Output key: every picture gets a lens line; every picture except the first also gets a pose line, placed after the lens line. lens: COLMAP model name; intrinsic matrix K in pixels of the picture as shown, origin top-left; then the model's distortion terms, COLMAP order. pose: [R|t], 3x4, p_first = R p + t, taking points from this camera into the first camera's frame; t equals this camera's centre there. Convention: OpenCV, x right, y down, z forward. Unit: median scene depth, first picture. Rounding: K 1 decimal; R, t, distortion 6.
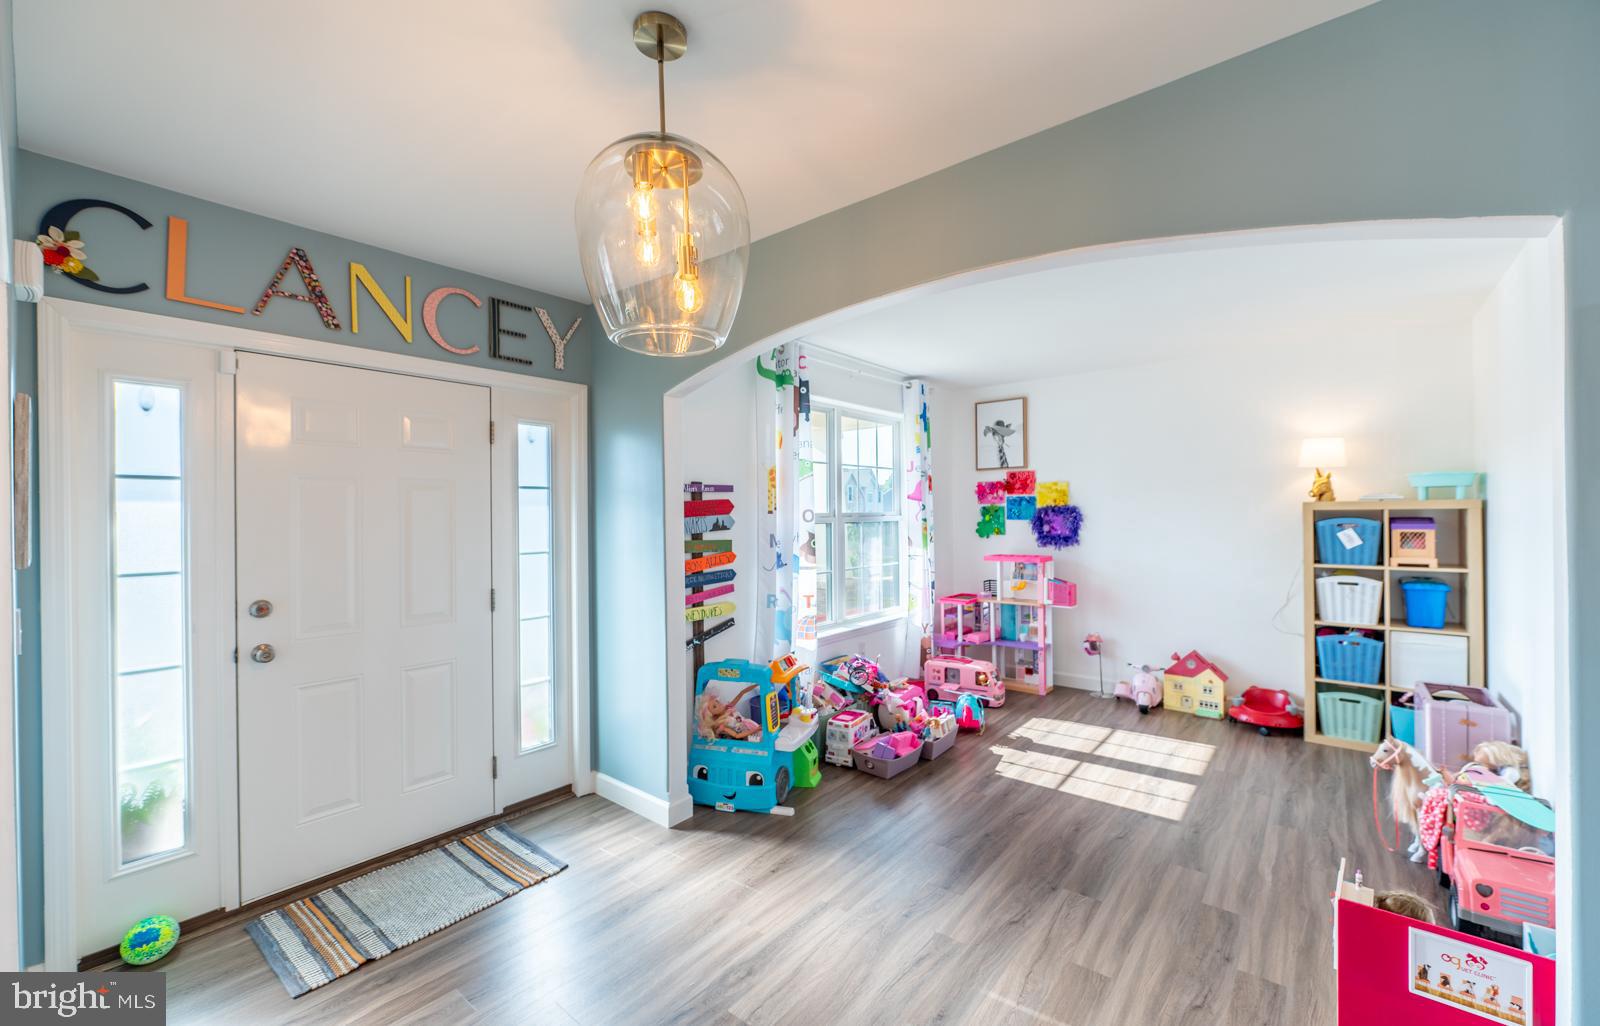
lens RADIAL K [[669.5, 0, 800.0], [0, 669.5, 513.0], [0, 0, 1]] dist [0.000007, -0.000377]
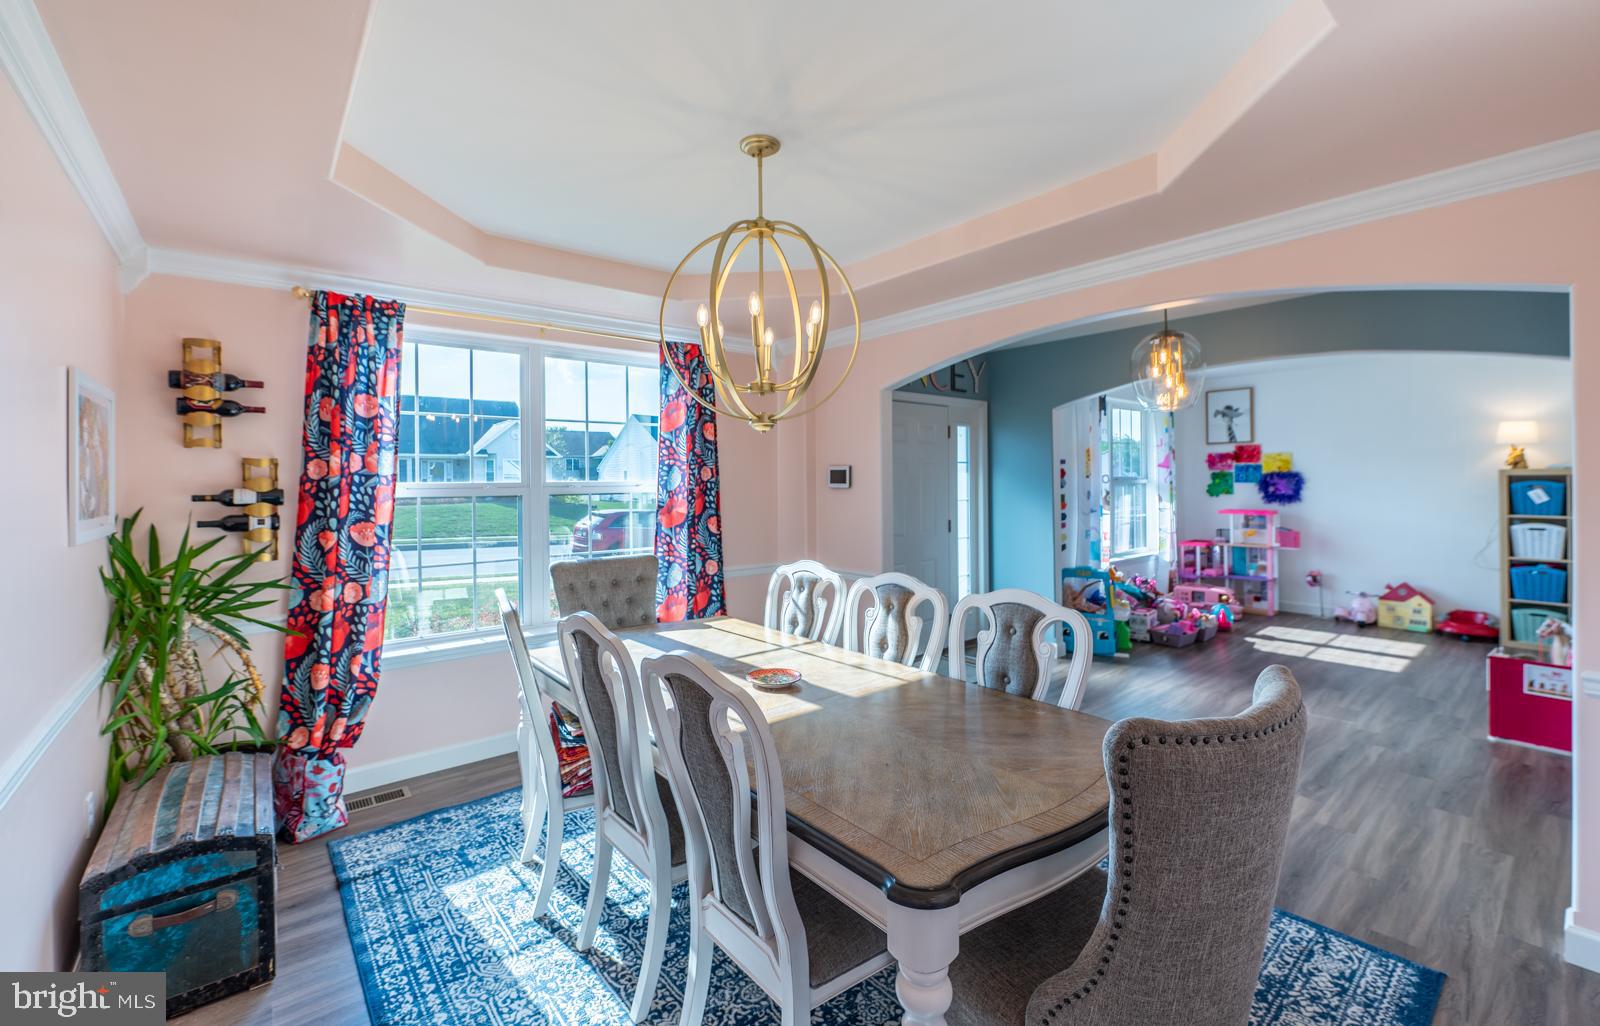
lens RADIAL K [[663.3, 0, 796.3], [0, 663.3, 478.3], [0, 0, 1]] dist [-0.002036, -0.000767]
pose [[0.979120, 0.000586, -0.203280, -0.319791], [-0.000407, 0.999999, 0.000919, 0.001088], [0.203281, -0.000817, 0.979120, -0.518470]]
